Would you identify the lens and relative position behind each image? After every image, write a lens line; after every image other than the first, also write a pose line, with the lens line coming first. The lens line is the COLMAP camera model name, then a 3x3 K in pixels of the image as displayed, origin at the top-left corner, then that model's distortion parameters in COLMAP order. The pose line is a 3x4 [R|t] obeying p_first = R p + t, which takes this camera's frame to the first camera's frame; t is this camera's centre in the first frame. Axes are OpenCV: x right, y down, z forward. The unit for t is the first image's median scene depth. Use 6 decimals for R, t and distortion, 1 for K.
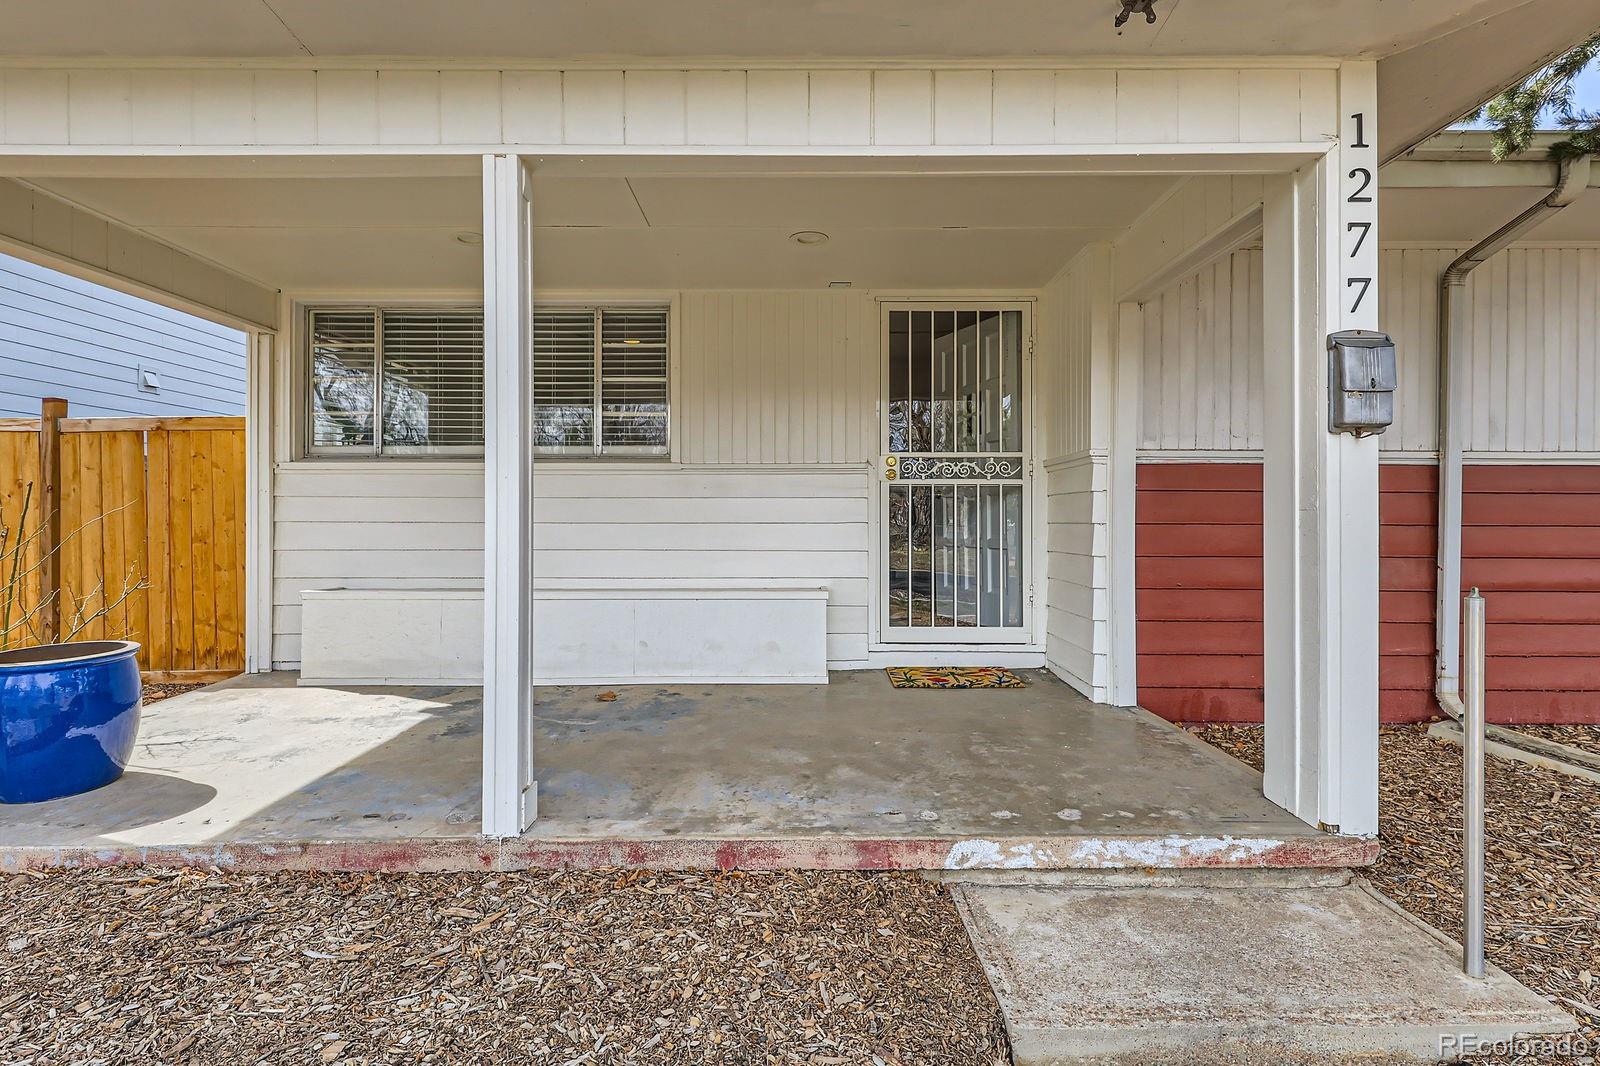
lens RADIAL K [[804.8, 0, 802.7], [0, 804.8, 514.3], [0, 0, 1]] dist [-0.002869, -0.000316]
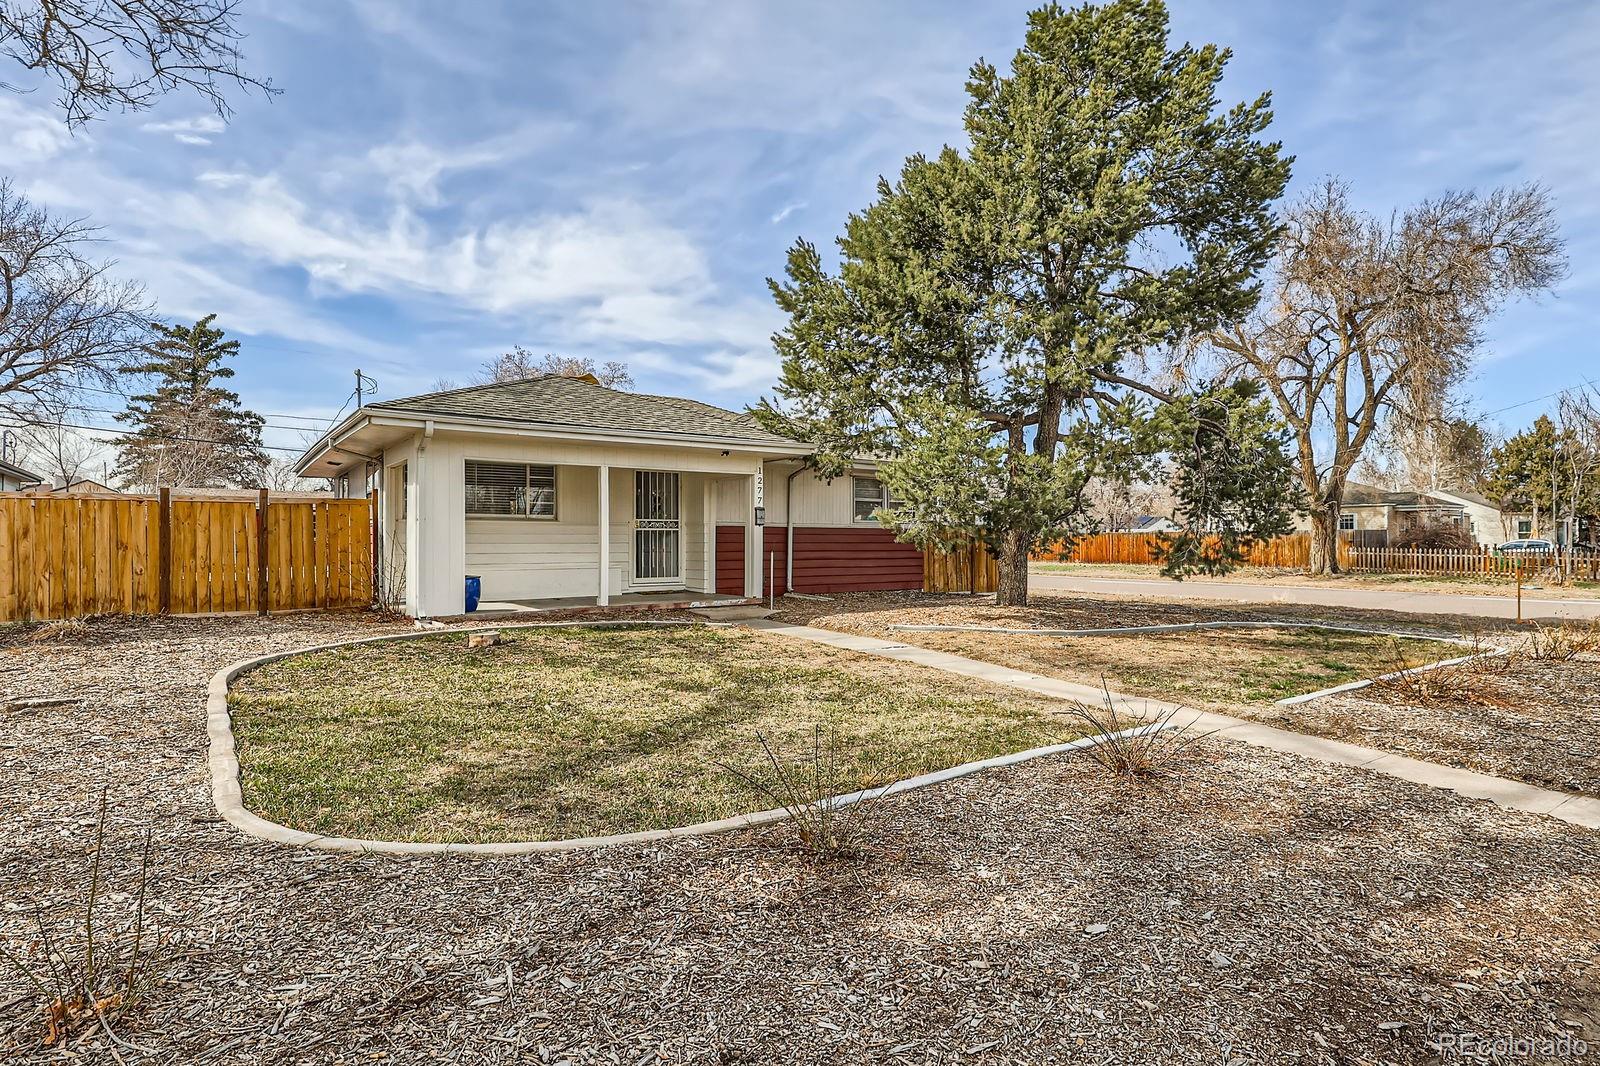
lens RADIAL K [[734.4, 0, 804.7], [0, 734.4, 534.5], [0, 0, 1]] dist [0.005328, 0.000758]
pose [[0.836151, 0.001369, 0.548498, -0.920674], [-0.000231, 0.999998, -0.002144, -0.015714], [-0.548500, 0.001666, 0.836149, -1.717998]]
